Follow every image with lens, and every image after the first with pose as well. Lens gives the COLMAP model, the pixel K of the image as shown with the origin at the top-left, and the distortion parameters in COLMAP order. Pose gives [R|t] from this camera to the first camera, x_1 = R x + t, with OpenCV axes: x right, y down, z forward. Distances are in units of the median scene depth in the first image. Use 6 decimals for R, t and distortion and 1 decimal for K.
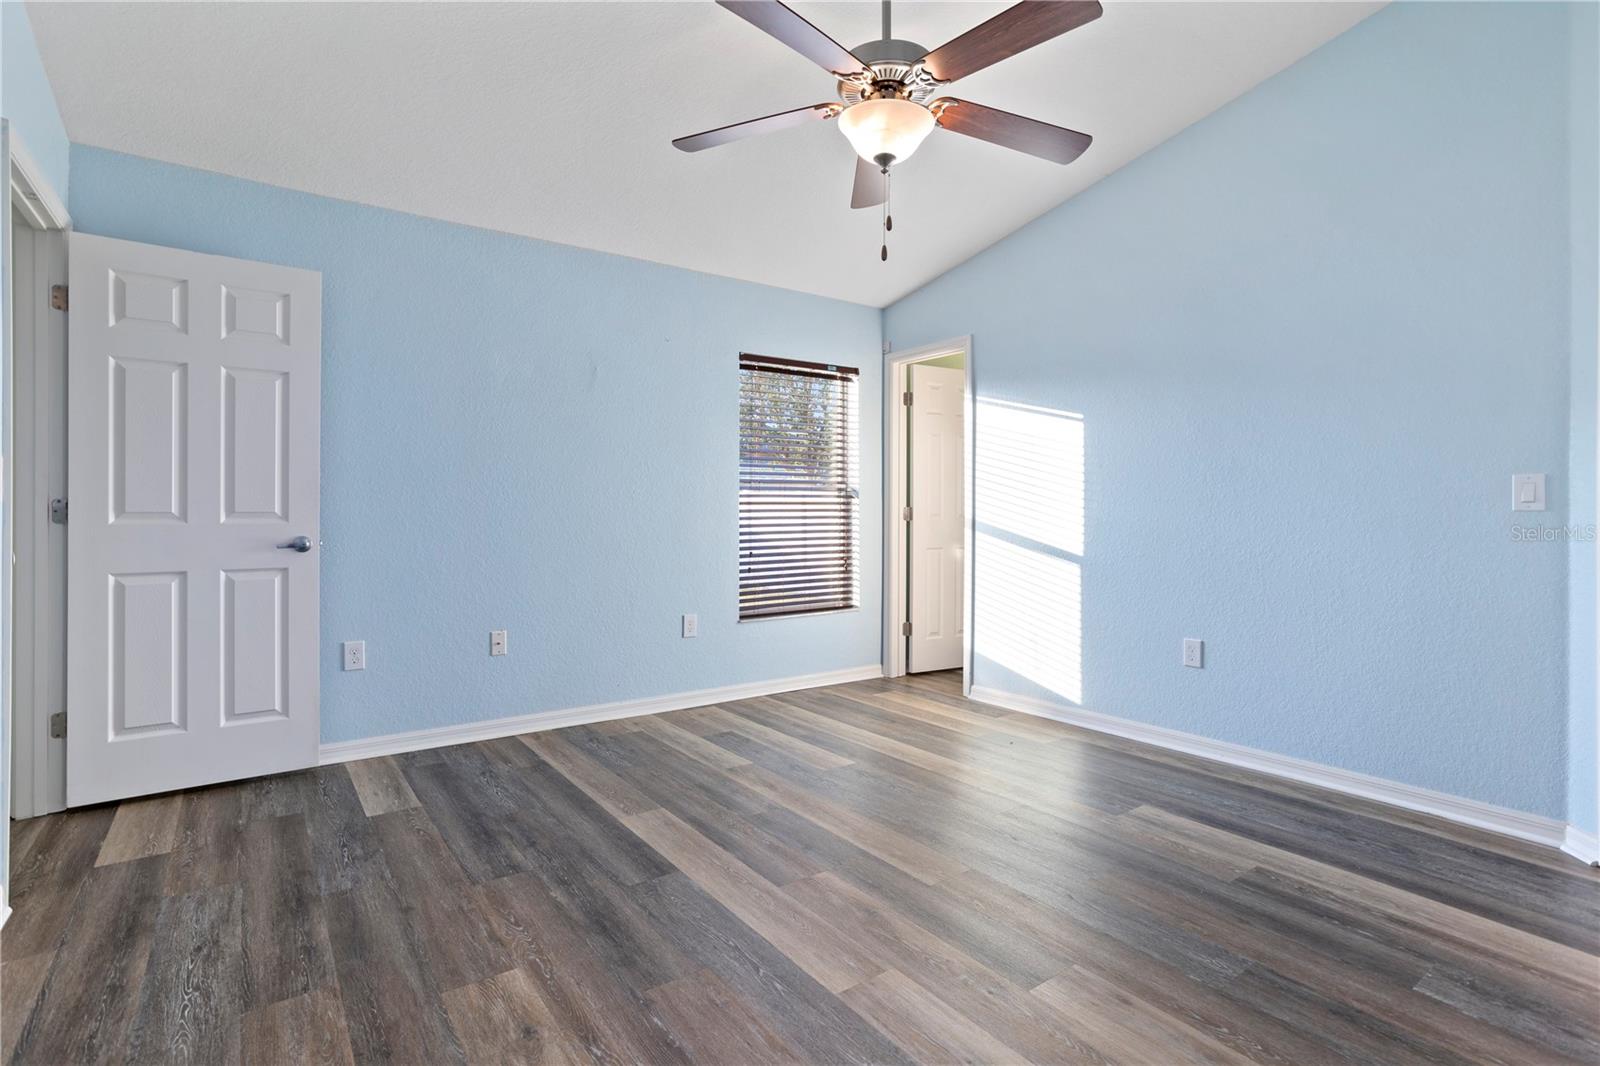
lens RADIAL K [[775.2, 0, 804.4], [0, 775.2, 525.3], [0, 0, 1]] dist [-0.053566, 0.031324]
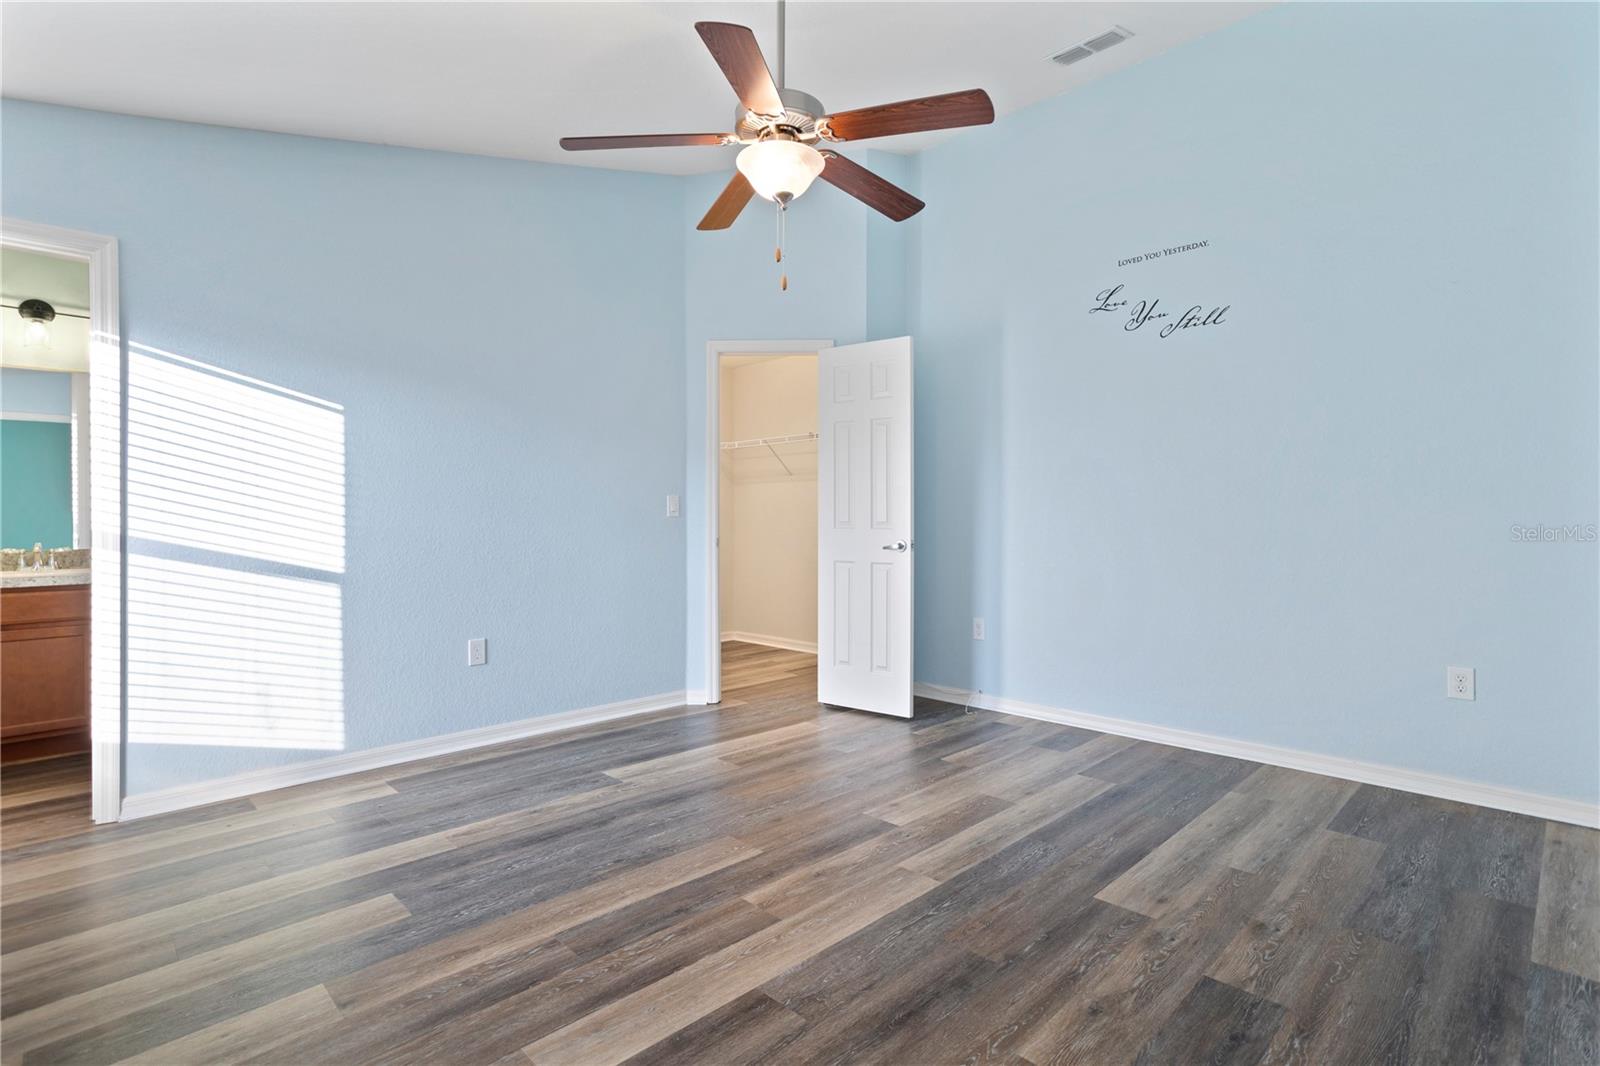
lens RADIAL K [[781.8, 0, 797.8], [0, 781.8, 519.2], [0, 0, 1]] dist [-0.020287, 0.010312]
pose [[-0.138592, -0.006142, 0.990331, -0.781412], [0.019673, 0.999766, 0.008953, -0.023951], [-0.990154, 0.020724, -0.138439, 0.877115]]
